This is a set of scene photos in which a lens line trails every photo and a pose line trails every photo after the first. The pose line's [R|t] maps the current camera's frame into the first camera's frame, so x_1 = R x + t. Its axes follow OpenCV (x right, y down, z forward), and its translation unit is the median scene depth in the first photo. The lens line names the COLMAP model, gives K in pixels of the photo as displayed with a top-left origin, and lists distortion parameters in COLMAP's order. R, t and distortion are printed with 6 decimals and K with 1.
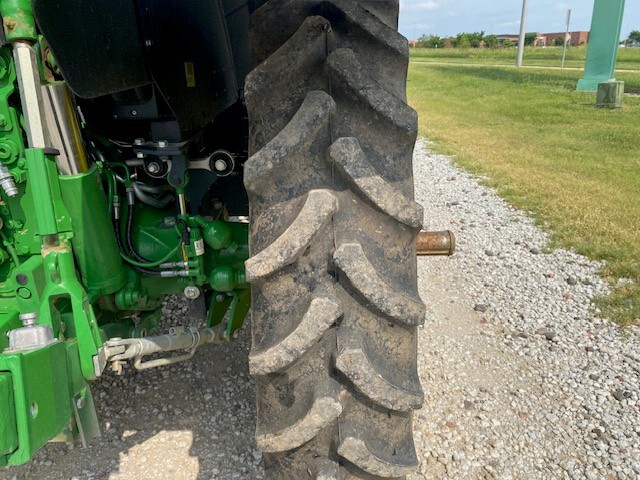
lens RADIAL K [[493.7, 0, 316.7], [0, 493.7, 242.9], [0, 0, 1]] dist [0.038866, -0.046634]
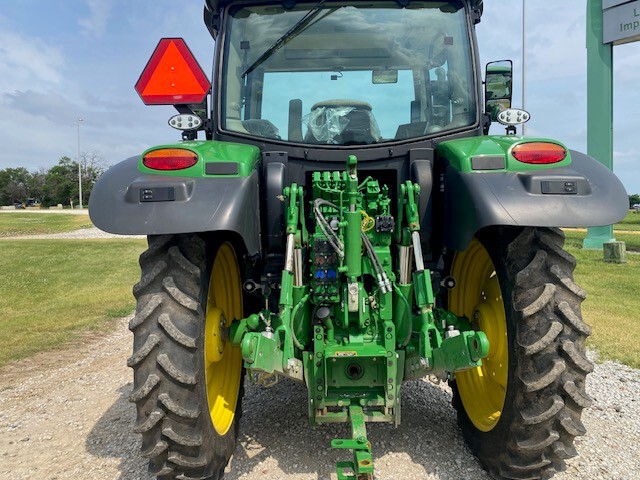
lens RADIAL K [[493.7, 0, 316.0], [0, 493.7, 239.1], [0, 0, 1]] dist [0.038866, -0.046634]
pose [[0.999893, 0.005064, -0.013706, -1.160360], [-0.009037, 0.951431, -0.307731, 0.483286], [0.011482, 0.307822, 0.951375, -1.610759]]
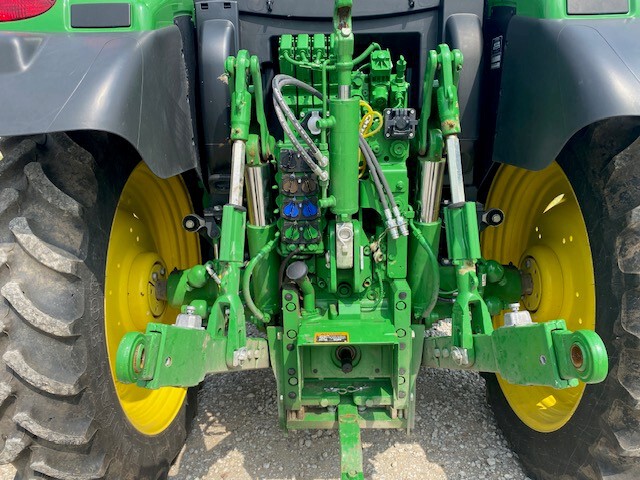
lens RADIAL K [[493.7, 0, 313.6], [0, 493.7, 241.5], [0, 0, 1]] dist [0.038866, -0.046634]
pose [[0.999582, 0.006279, -0.028204, -1.044509], [-0.010183, 0.990029, -0.140495, 0.155841], [0.027041, 0.140723, 0.989680, -0.531851]]
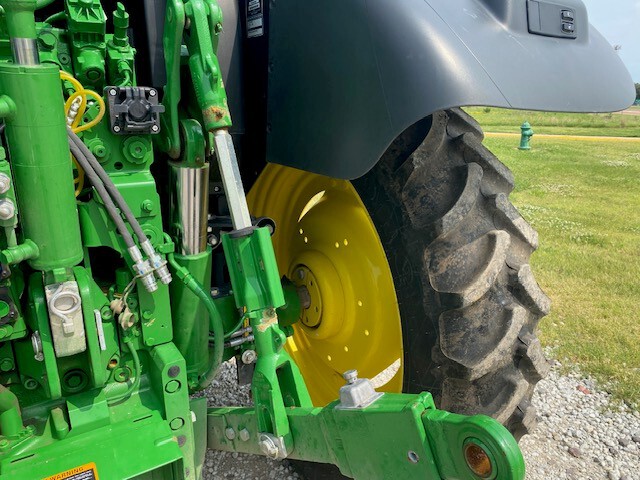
lens RADIAL K [[493.7, 0, 318.1], [0, 493.7, 240.3], [0, 0, 1]] dist [0.038866, -0.046634]
pose [[0.856656, -0.125086, 0.500494, -1.032011], [0.179704, 0.981751, -0.062220, -0.078545], [-0.483577, 0.143242, 0.863502, 0.035939]]
